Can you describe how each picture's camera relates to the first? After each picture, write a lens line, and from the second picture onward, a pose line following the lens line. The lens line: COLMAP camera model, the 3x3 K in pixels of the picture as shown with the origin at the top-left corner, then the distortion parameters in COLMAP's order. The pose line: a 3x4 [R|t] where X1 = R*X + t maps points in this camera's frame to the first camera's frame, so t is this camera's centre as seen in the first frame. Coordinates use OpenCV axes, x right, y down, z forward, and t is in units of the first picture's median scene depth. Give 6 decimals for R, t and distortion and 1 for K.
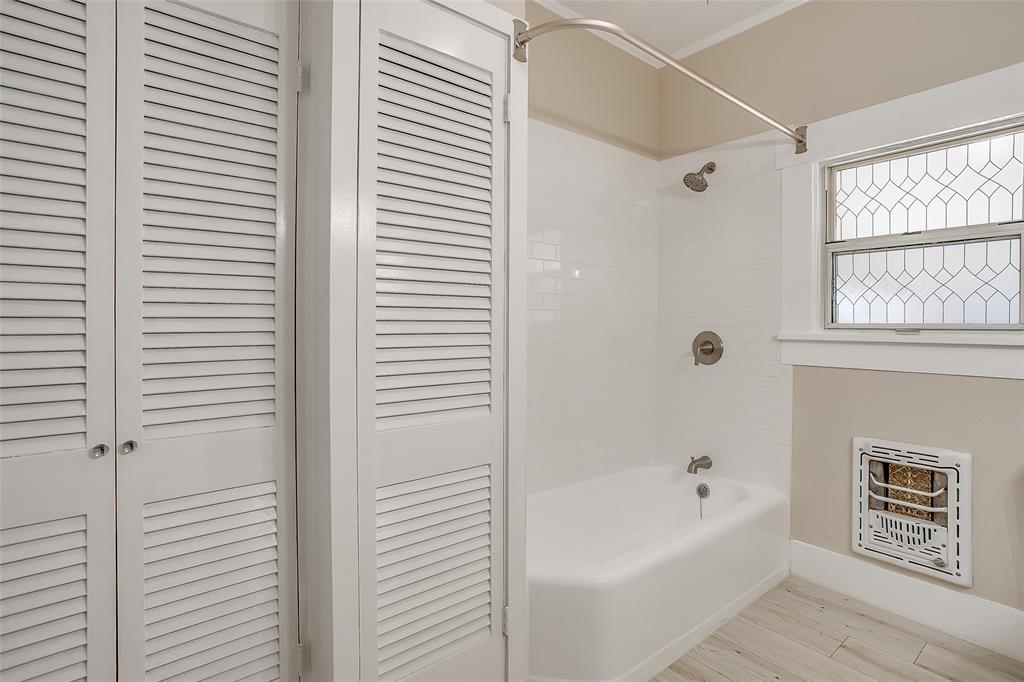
lens RADIAL K [[504.1, 0, 511.4], [0, 504.1, 320.3], [0, 0, 1]] dist [-0.041108, 0.022752]
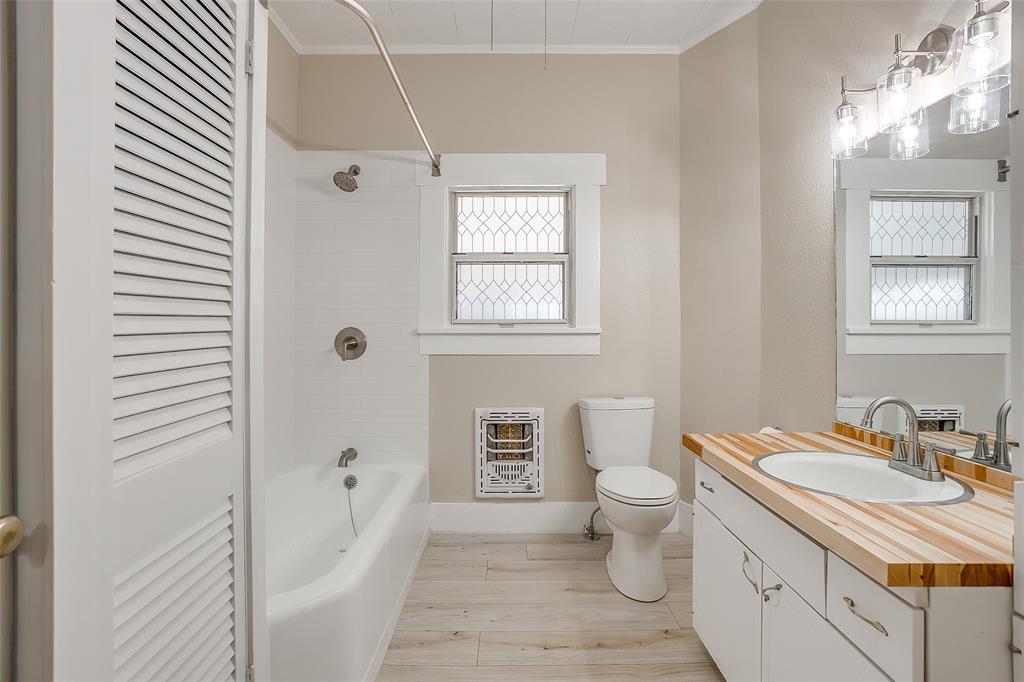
lens RADIAL K [[504.1, 0, 511.4], [0, 504.1, 320.3], [0, 0, 1]] dist [-0.041108, 0.022752]
pose [[0.637056, -0.003841, 0.770808, -0.258077], [0.000669, 0.999990, 0.004429, 0.003162], [-0.770818, -0.002306, 0.637052, 0.109040]]
